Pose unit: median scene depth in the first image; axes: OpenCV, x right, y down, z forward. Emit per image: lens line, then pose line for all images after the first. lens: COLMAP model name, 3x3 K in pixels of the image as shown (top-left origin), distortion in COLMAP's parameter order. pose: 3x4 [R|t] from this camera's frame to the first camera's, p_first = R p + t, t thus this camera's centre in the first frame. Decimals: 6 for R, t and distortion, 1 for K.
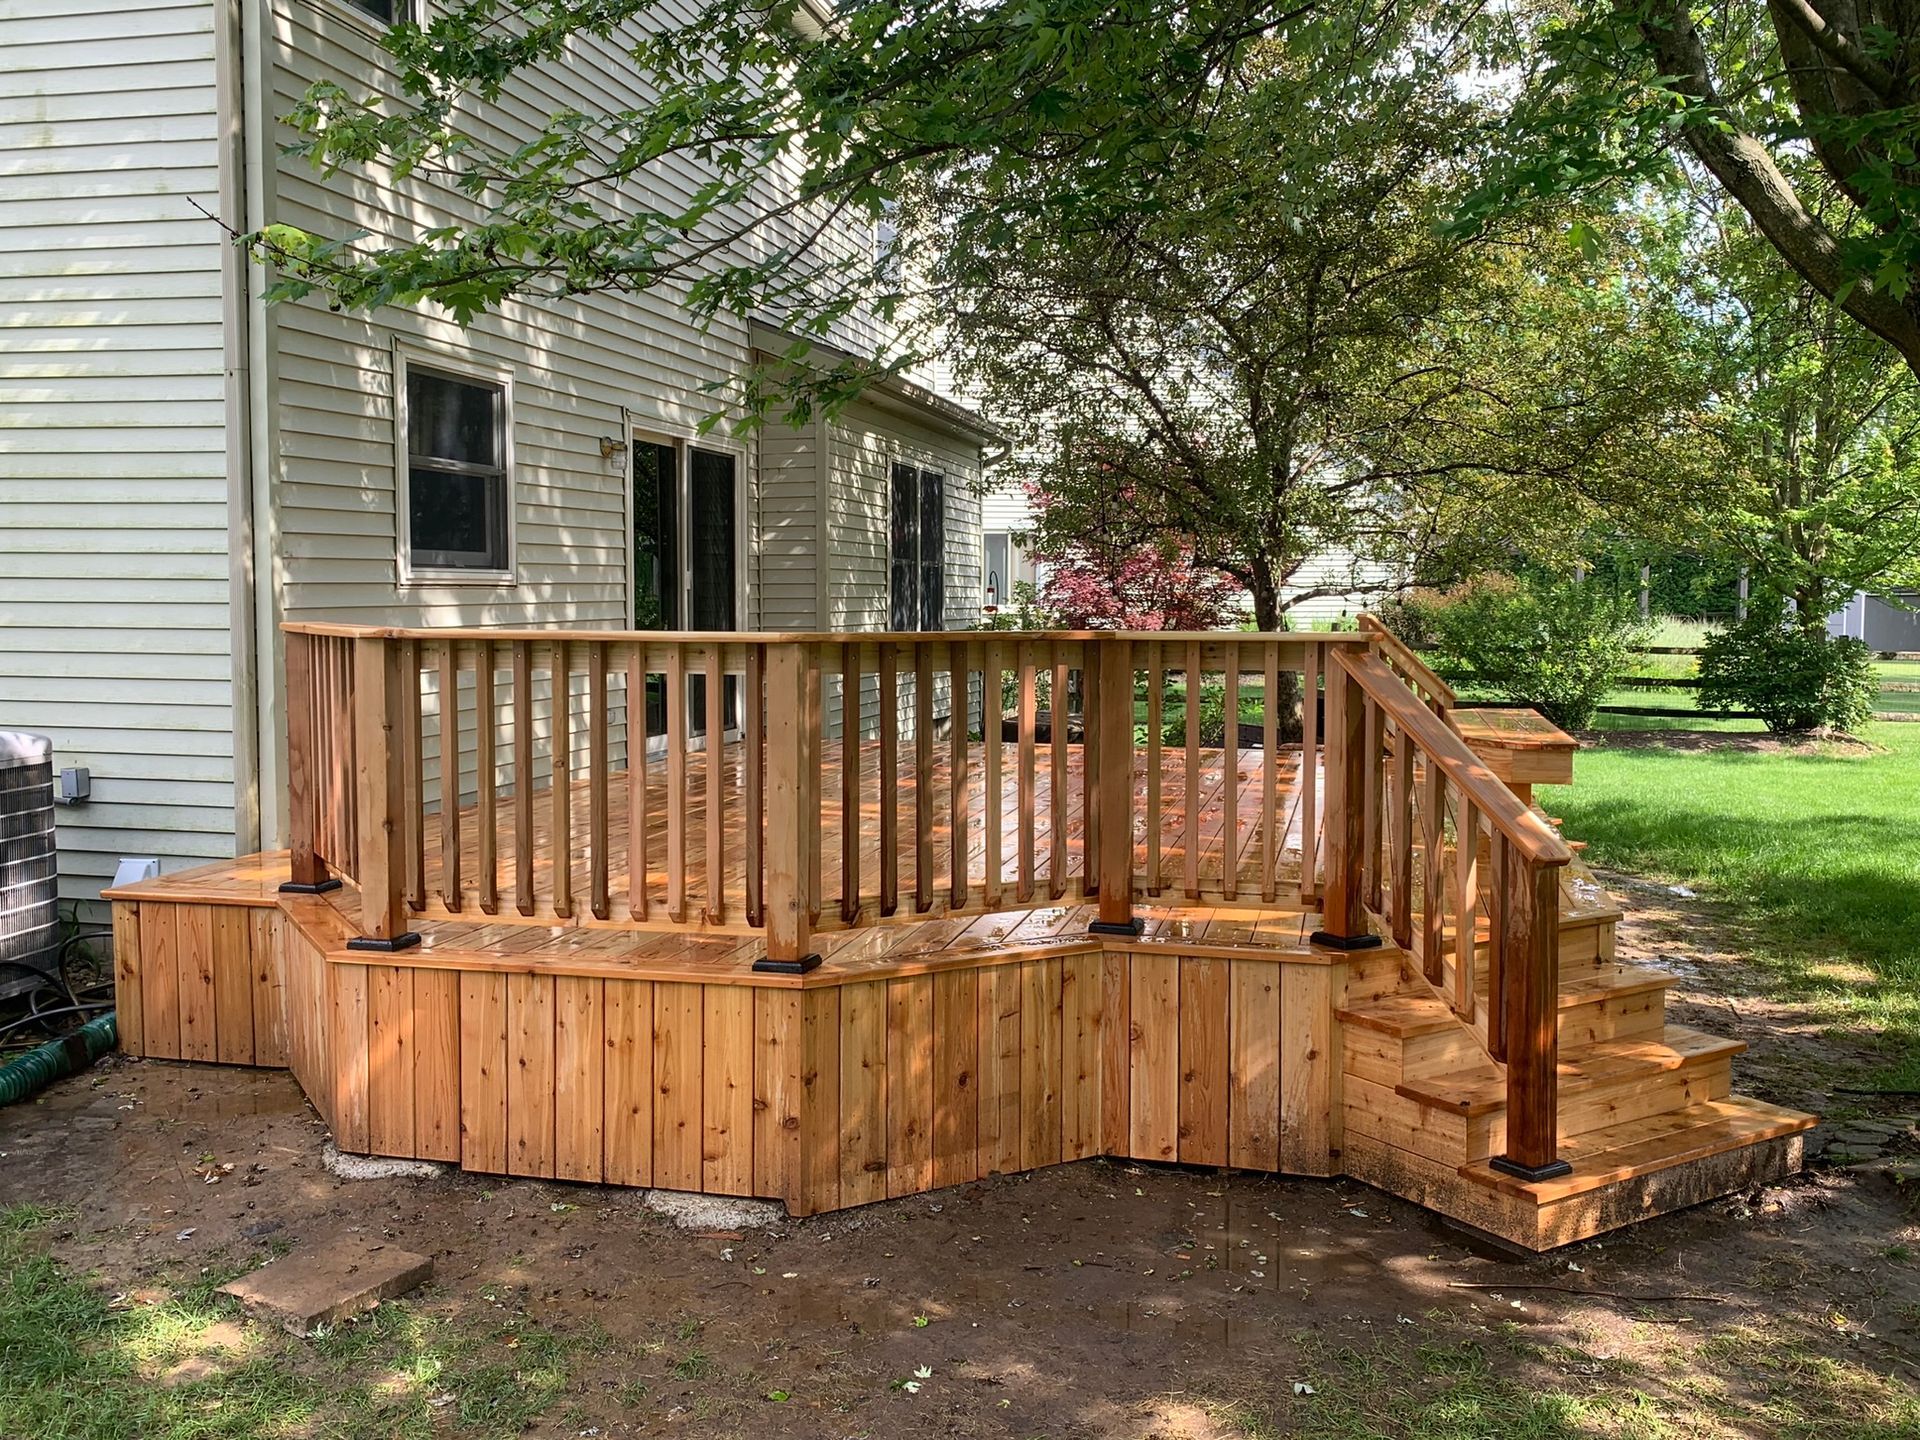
lens RADIAL K [[1673.5, 0, 971.5], [0, 1673.5, 717.0], [0, 0, 1]] dist [0.071114, -0.109851]
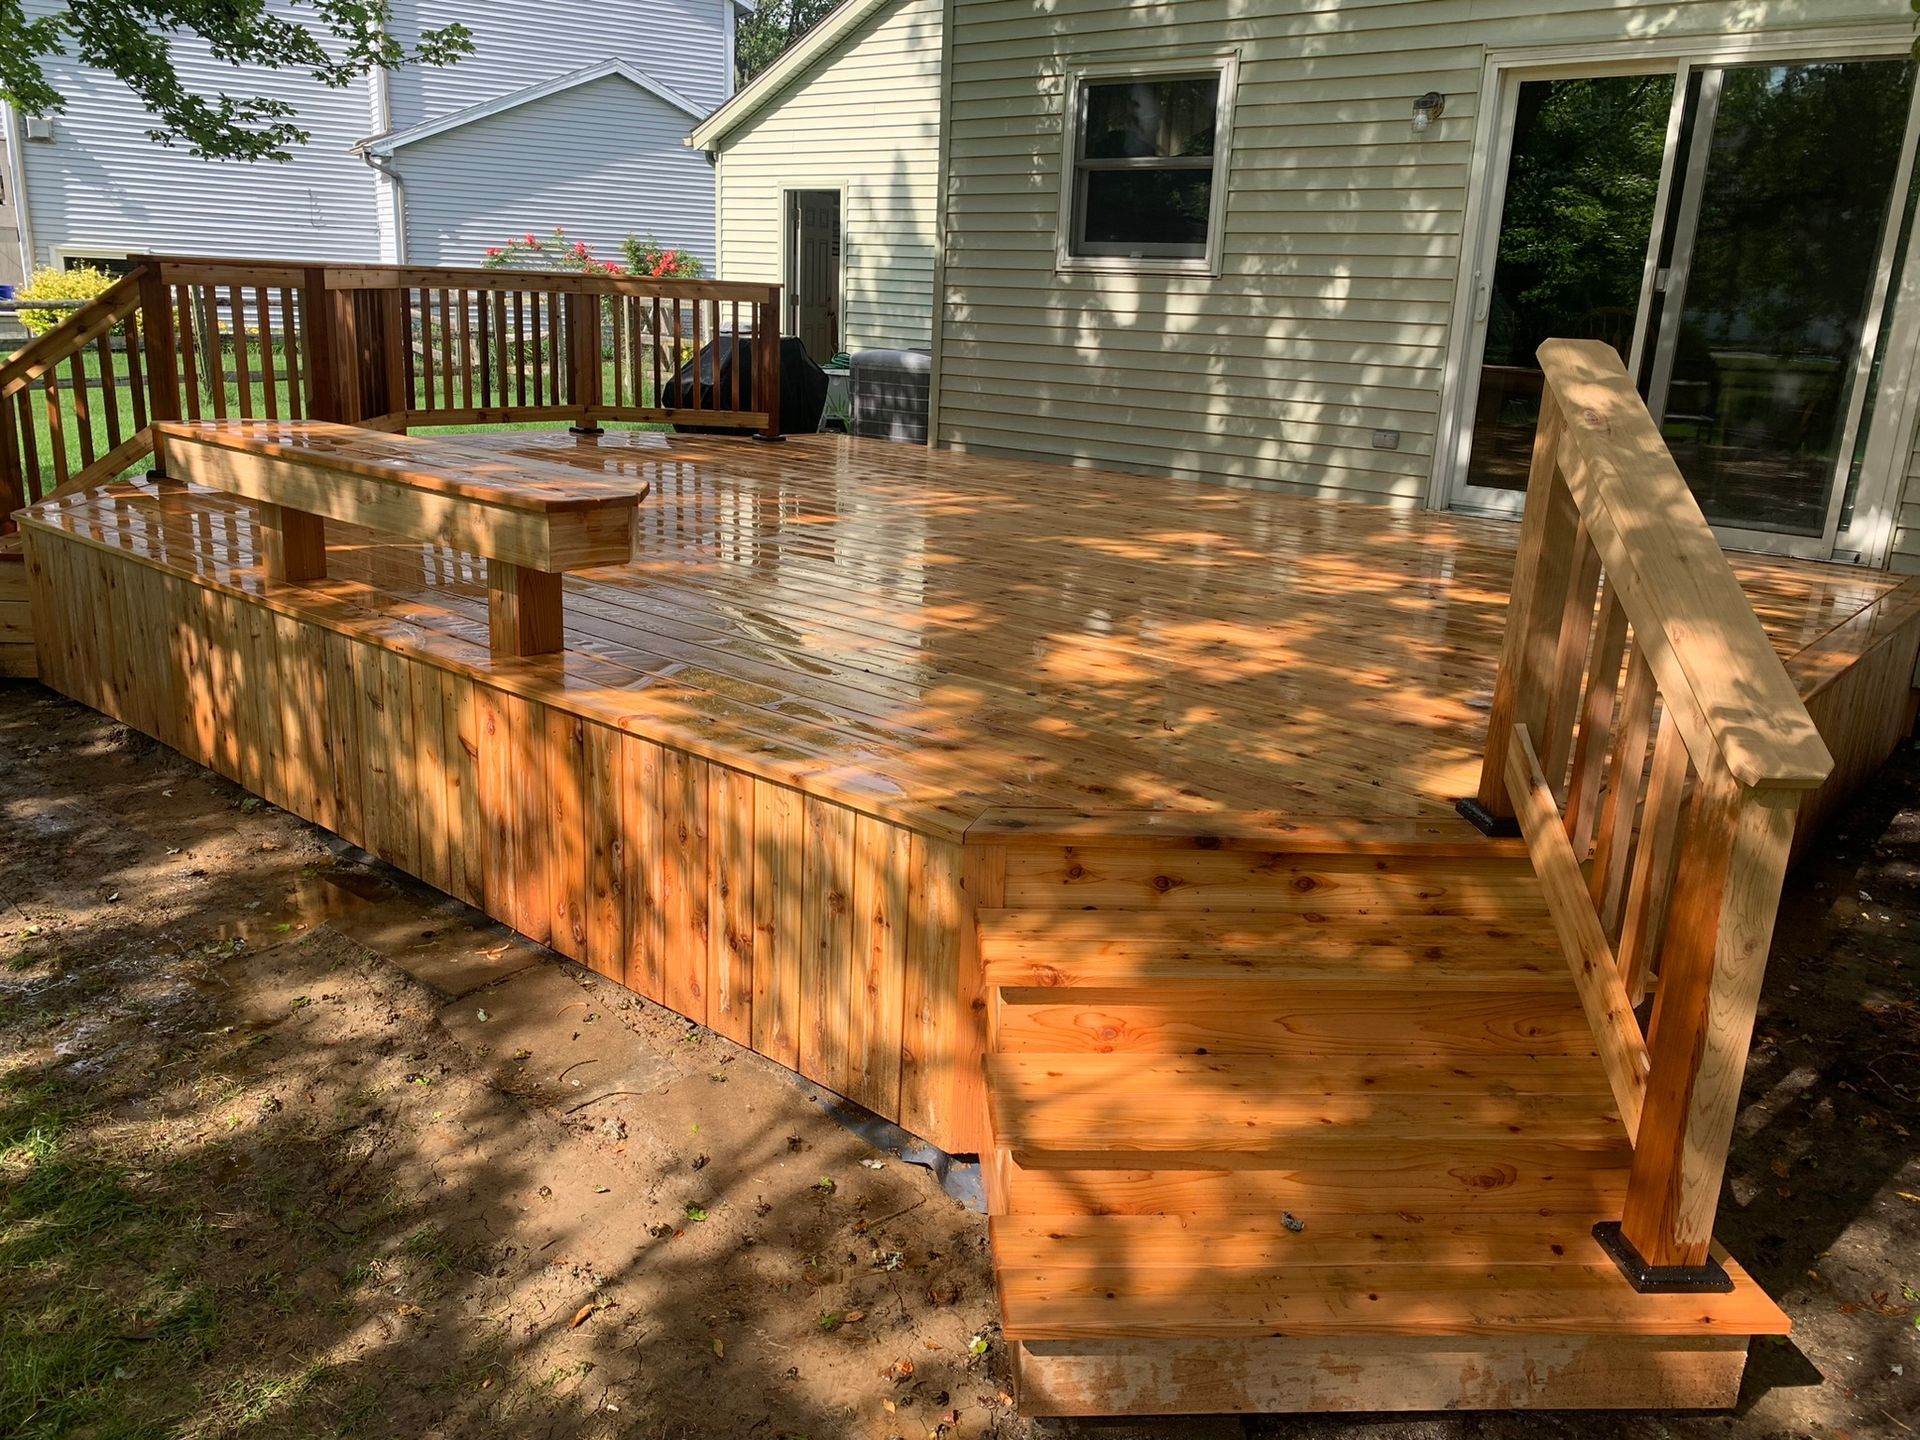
lens RADIAL K [[1473.4, 0, 956.8], [0, 1473.4, 708.6], [0, 0, 1]] dist [0.039911, -0.040339]
pose [[-0.448158, 0.222625, -0.865790, 1.098019], [-0.112753, 0.946683, 0.301790, -0.143242], [0.886815, 0.232870, -0.399162, 2.204258]]
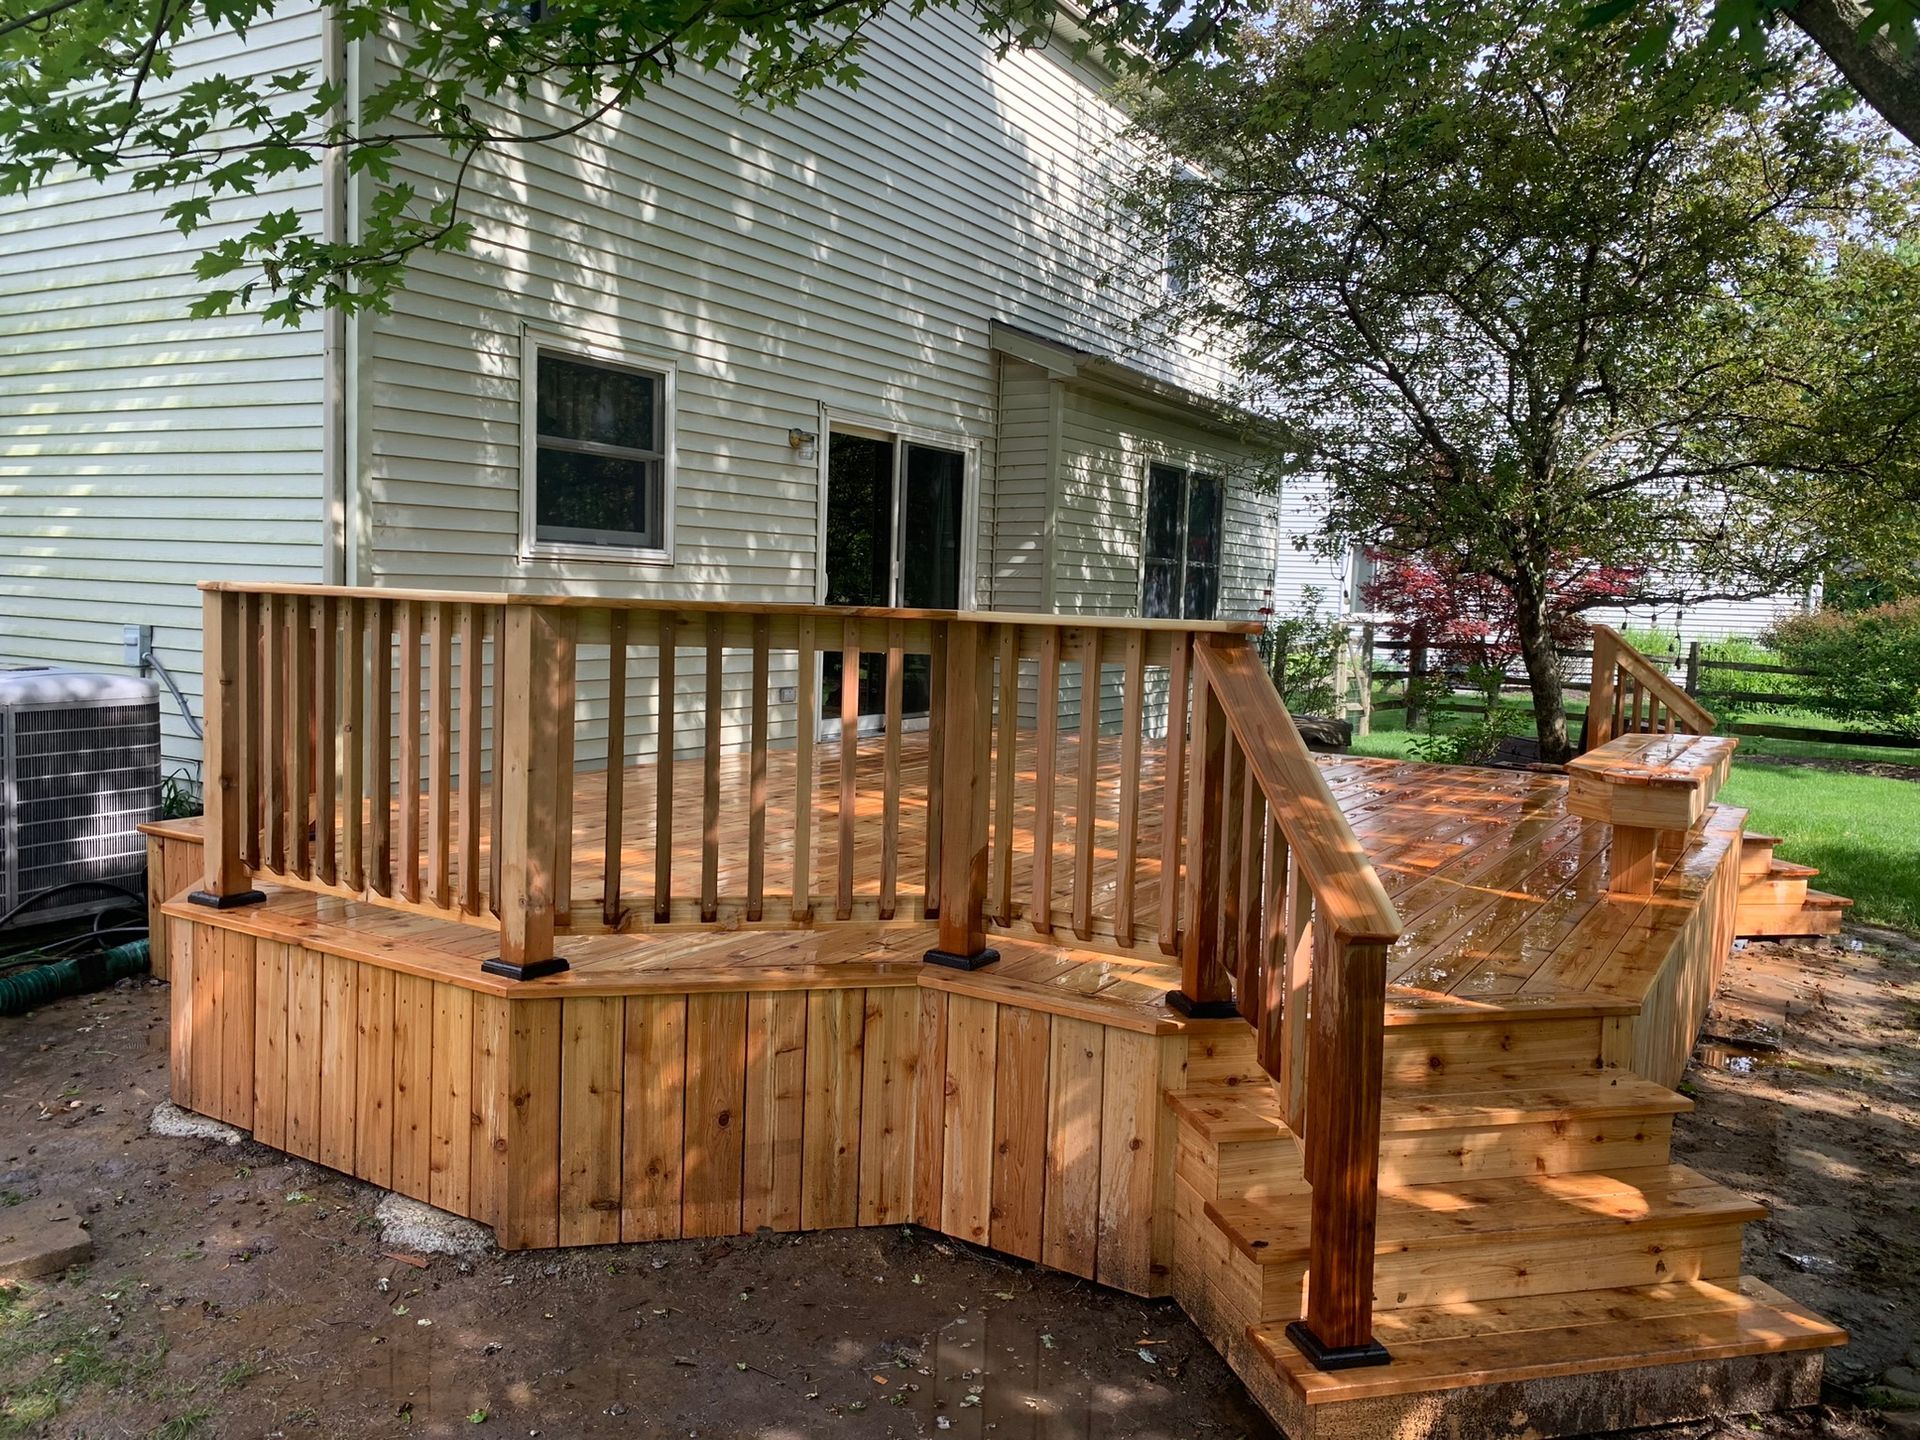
lens RADIAL K [[1473.4, 0, 962.6], [0, 1473.4, 722.2], [0, 0, 1]] dist [0.039911, -0.040339]
pose [[0.951283, 0.055030, -0.303370, 0.323785], [-0.052896, 0.998484, 0.015253, -0.006485], [0.303749, 0.001537, 0.952751, 0.299301]]
